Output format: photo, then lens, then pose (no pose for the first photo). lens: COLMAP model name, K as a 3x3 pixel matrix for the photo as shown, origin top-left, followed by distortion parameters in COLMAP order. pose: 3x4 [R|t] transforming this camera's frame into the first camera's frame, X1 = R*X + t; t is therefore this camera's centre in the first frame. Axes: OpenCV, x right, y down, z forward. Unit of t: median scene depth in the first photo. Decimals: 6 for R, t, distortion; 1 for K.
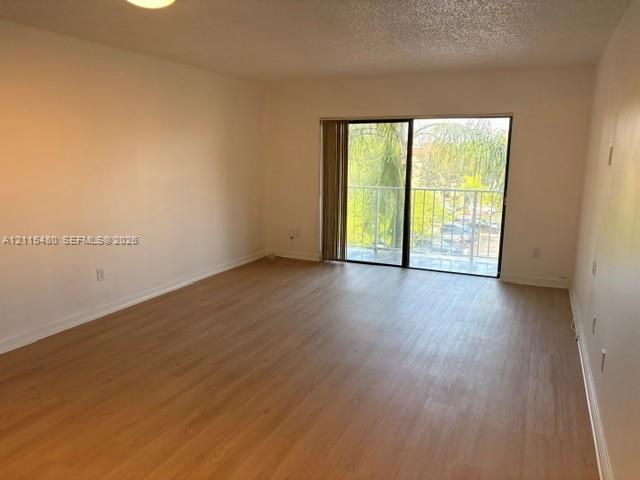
lens RADIAL K [[480.1, 0, 323.5], [0, 480.1, 241.0], [0, 0, 1]] dist [-0.002069, -0.000805]
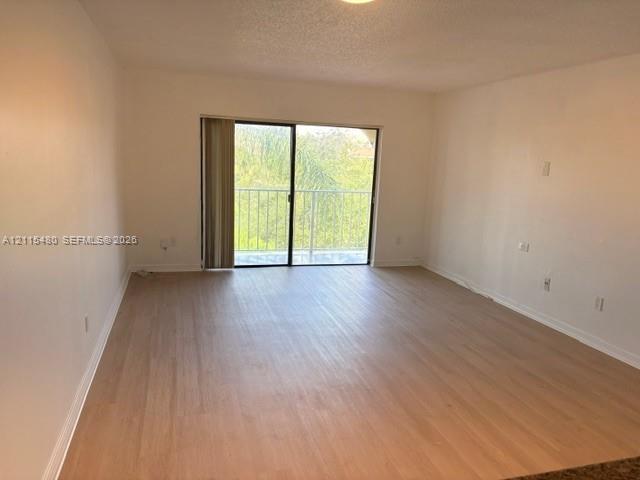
lens RADIAL K [[480.1, 0, 323.5], [0, 480.1, 241.0], [0, 0, 1]] dist [-0.002069, -0.000805]
pose [[0.745245, -0.085894, 0.661235, -0.468743], [0.080032, 0.996022, 0.039182, -0.034227], [-0.661971, 0.023719, 0.749154, 0.171209]]
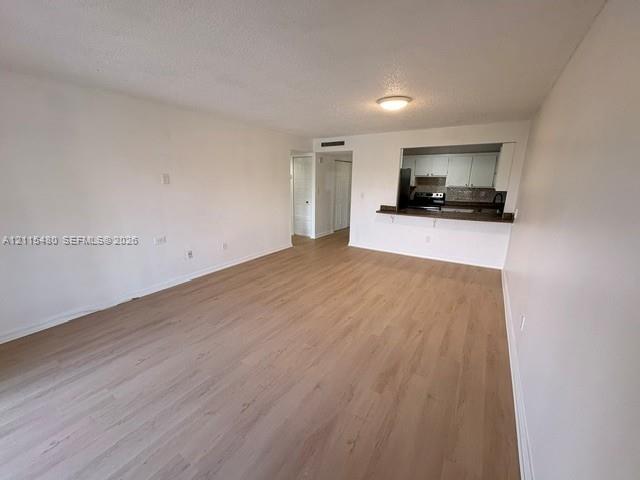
lens RADIAL K [[255.4, 0, 317.3], [0, 255.4, 239.4], [0, 0, 1]] dist [-0.000011, -0.000036]
pose [[-0.988591, -0.047414, 0.142968, -0.102259], [0.015599, 0.911833, 0.410266, -0.193959], [-0.149815, 0.407815, -0.900690, 1.012542]]
